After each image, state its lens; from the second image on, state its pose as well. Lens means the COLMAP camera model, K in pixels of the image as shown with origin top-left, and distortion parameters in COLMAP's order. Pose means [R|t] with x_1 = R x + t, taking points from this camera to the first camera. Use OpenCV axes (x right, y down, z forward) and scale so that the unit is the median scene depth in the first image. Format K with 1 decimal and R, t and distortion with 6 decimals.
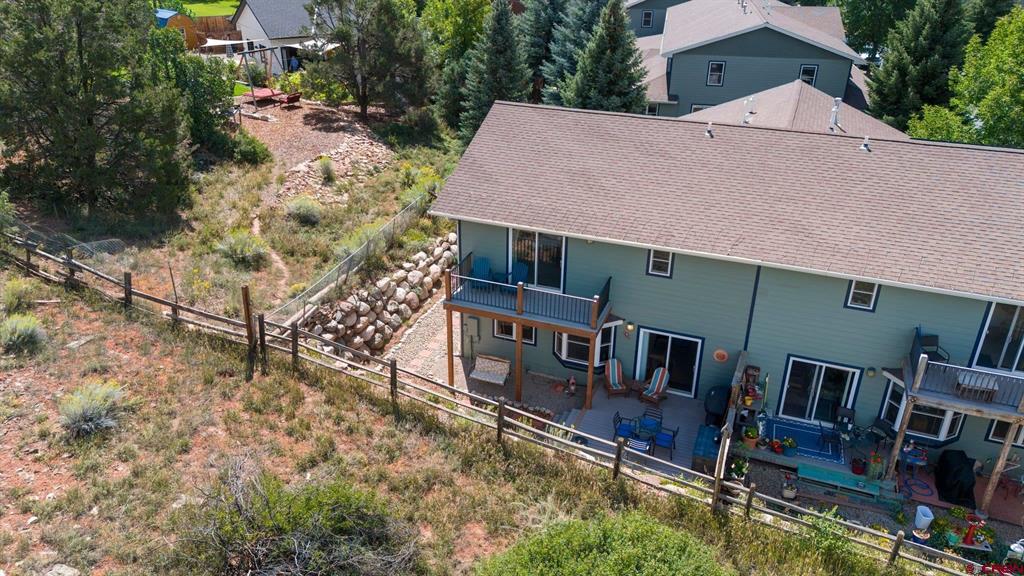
lens RADIAL K [[740.5, 0, 507.3], [0, 740.5, 288.1], [0, 0, 1]] dist [0.029850, -0.001669]
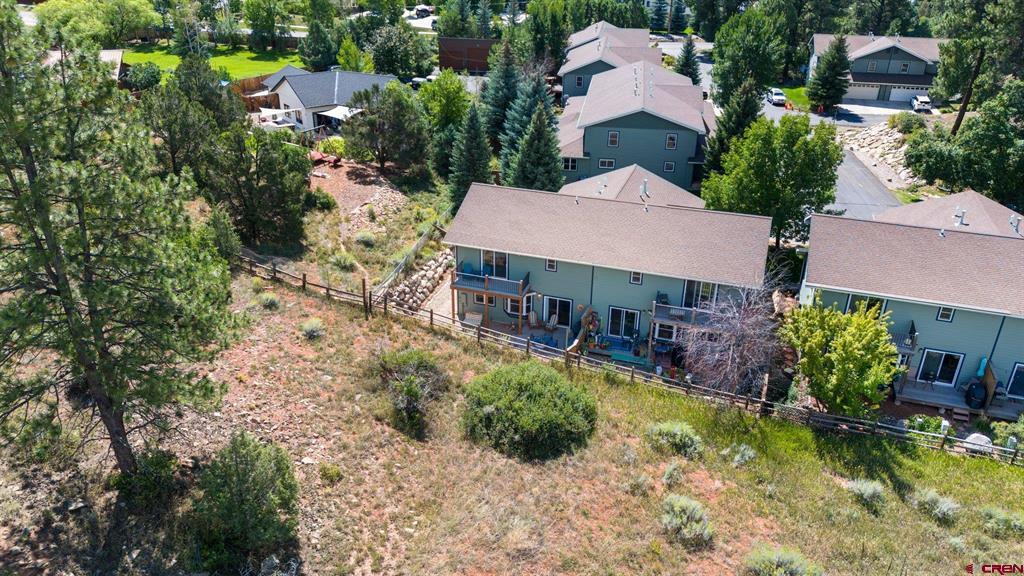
lens RADIAL K [[740.5, 0, 514.5], [0, 740.5, 291.4], [0, 0, 1]] dist [0.029850, -0.001669]
pose [[0.998608, -0.018740, 0.049311, -0.007433], [0.018561, 0.999819, 0.004079, 0.029267], [-0.049378, -0.003158, 0.998775, -1.040665]]
